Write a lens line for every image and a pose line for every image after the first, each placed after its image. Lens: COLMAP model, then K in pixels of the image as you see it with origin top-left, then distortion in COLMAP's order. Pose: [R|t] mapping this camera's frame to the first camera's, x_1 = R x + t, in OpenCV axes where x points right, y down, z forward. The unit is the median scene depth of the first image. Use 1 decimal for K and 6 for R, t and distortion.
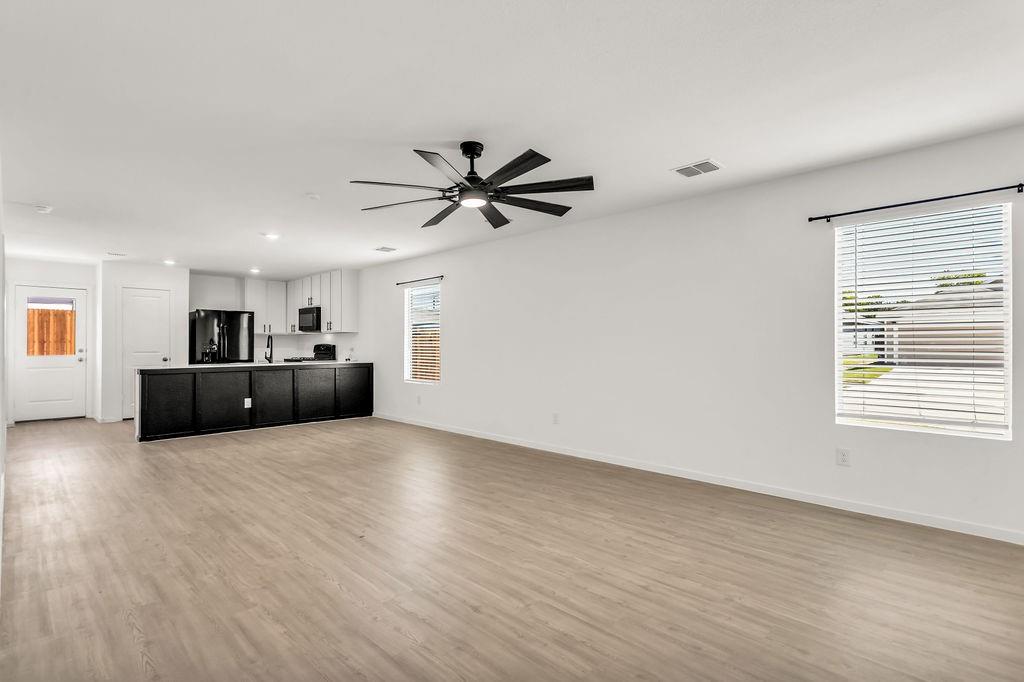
lens RADIAL K [[499.2, 0, 512.0], [0, 499.2, 341.0], [0, 0, 1]] dist [0.010281, 0.000096]
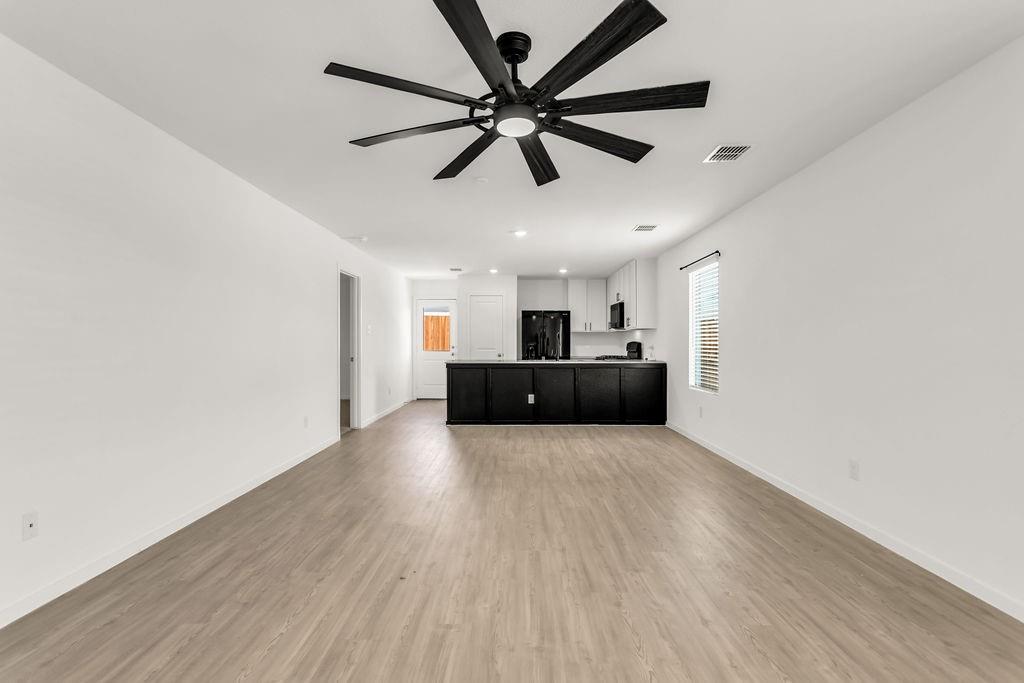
lens RADIAL K [[501.7, 0, 510.5], [0, 501.7, 329.1], [0, 0, 1]] dist [0.010225, 0.000436]
pose [[0.694630, -0.020390, -0.719079, 0.161282], [0.005722, 0.999723, -0.022820, 0.003214], [0.719345, 0.011737, 0.694554, 0.216214]]
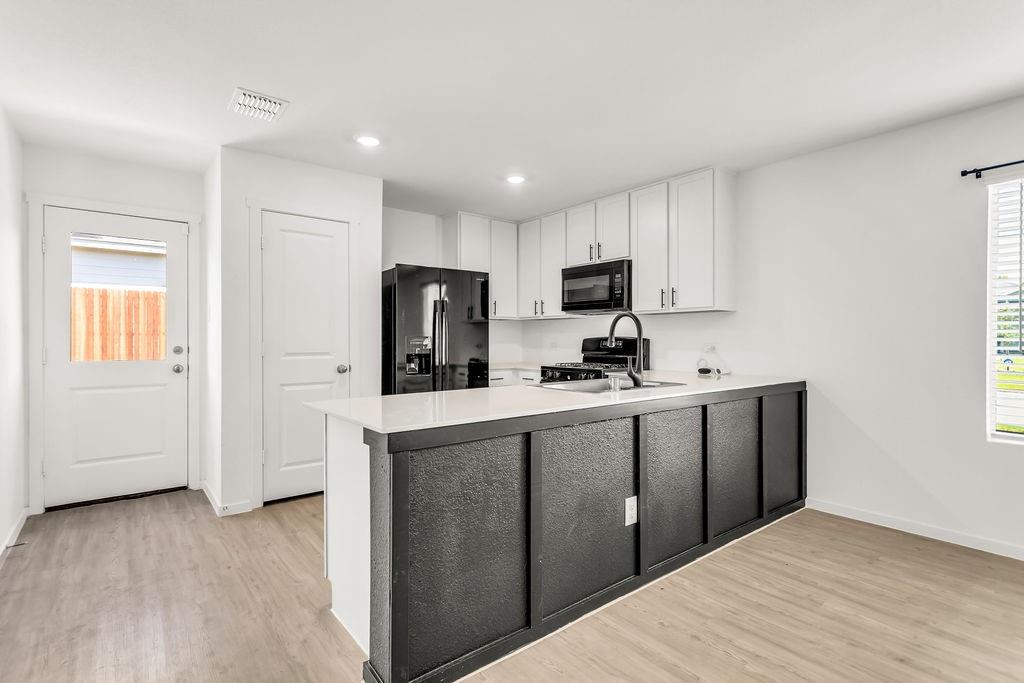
lens RADIAL K [[499.2, 0, 512.0], [0, 499.2, 341.5], [0, 0, 1]] dist [0.010281, 0.000096]
pose [[0.992853, 0.001714, -0.119332, -0.487650], [-0.000338, 0.999933, 0.011549, 0.005979], [0.119344, -0.011426, 0.992787, 0.567839]]
